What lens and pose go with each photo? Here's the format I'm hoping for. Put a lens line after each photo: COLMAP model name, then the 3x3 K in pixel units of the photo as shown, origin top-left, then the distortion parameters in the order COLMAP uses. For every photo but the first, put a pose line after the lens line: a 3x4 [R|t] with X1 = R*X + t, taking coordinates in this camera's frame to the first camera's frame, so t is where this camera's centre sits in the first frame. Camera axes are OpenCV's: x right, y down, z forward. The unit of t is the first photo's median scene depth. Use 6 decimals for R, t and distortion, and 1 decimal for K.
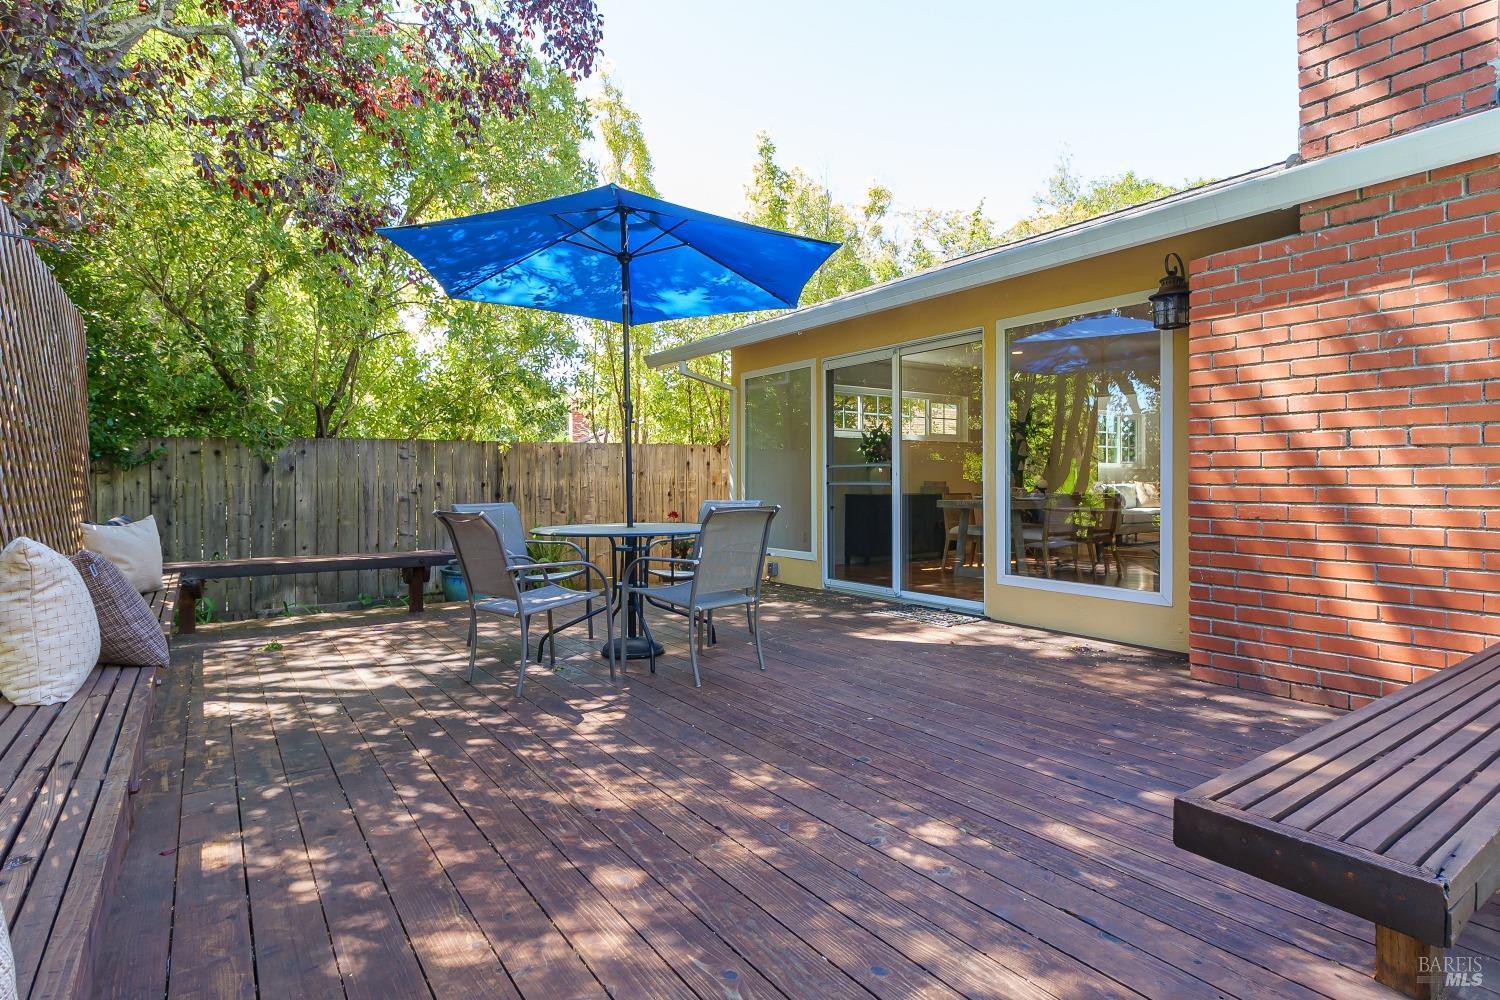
lens RADIAL K [[678.8, 0, 749.4], [0, 678.8, 469.6], [0, 0, 1]] dist [0.001692, 0.000033]
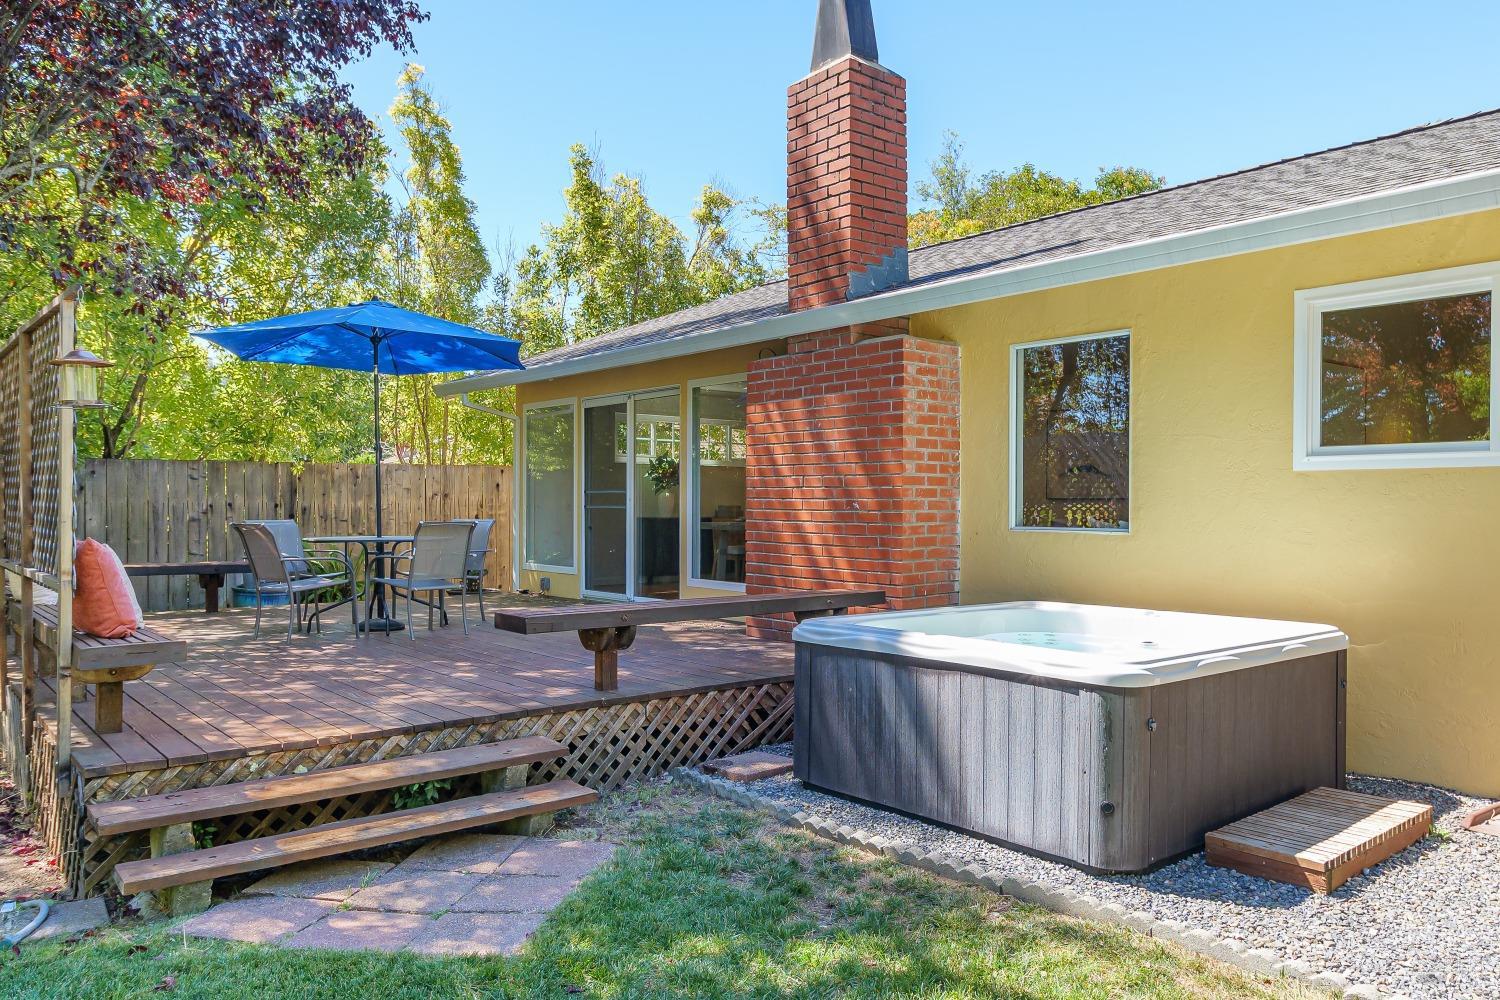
lens RADIAL K [[921.3, 0, 750.0], [0, 921.3, 500.0], [0, 0, 1]] dist [-0.000059, 0.000194]
pose [[0.995952, 0.008423, 0.089492, 0.190965], [-0.009503, 0.999887, 0.011651, -0.008643], [-0.089384, -0.012454, 0.995919, -0.435501]]
